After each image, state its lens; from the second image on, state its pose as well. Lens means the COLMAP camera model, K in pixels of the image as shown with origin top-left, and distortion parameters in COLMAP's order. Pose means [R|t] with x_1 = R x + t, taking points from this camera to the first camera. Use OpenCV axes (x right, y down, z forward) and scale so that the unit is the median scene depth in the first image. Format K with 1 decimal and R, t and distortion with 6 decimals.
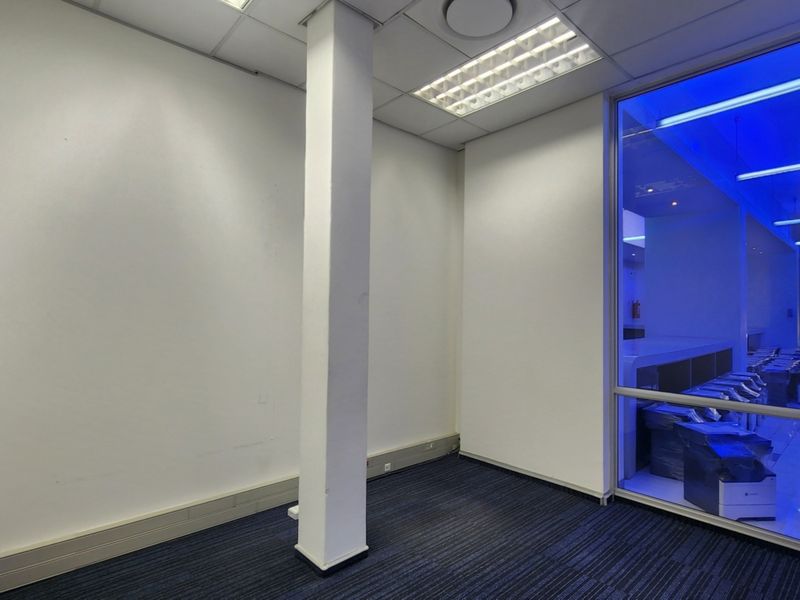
lens RADIAL K [[431.4, 0, 400.0], [0, 431.4, 300.0], [0, 0, 1]] dist [-0.055156, -0.001191]
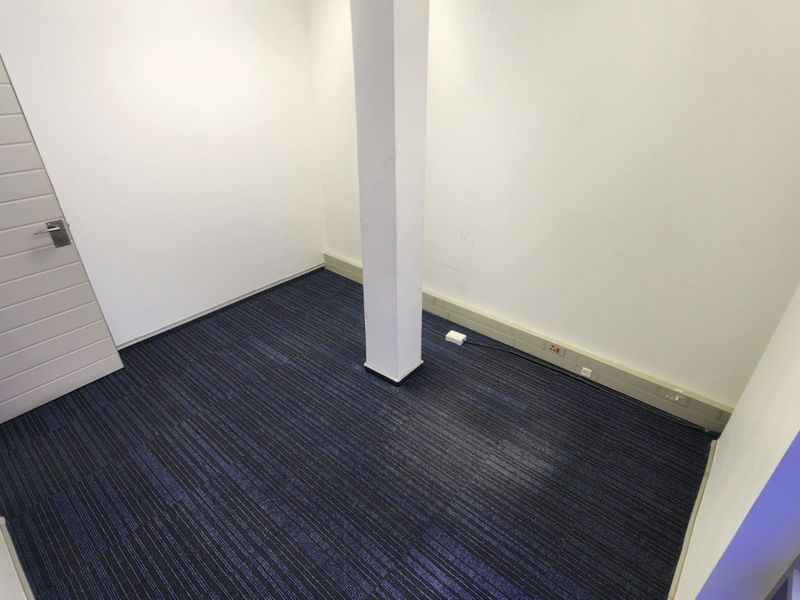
lens RADIAL K [[431.4, 0, 400.0], [0, 431.4, 300.0], [0, 0, 1]] dist [-0.055156, -0.001191]
pose [[0.116552, 0.468409, -0.875790, 0.820251], [0.038840, 0.878976, 0.475282, -0.175094], [0.992425, -0.089411, 0.084253, 0.869833]]
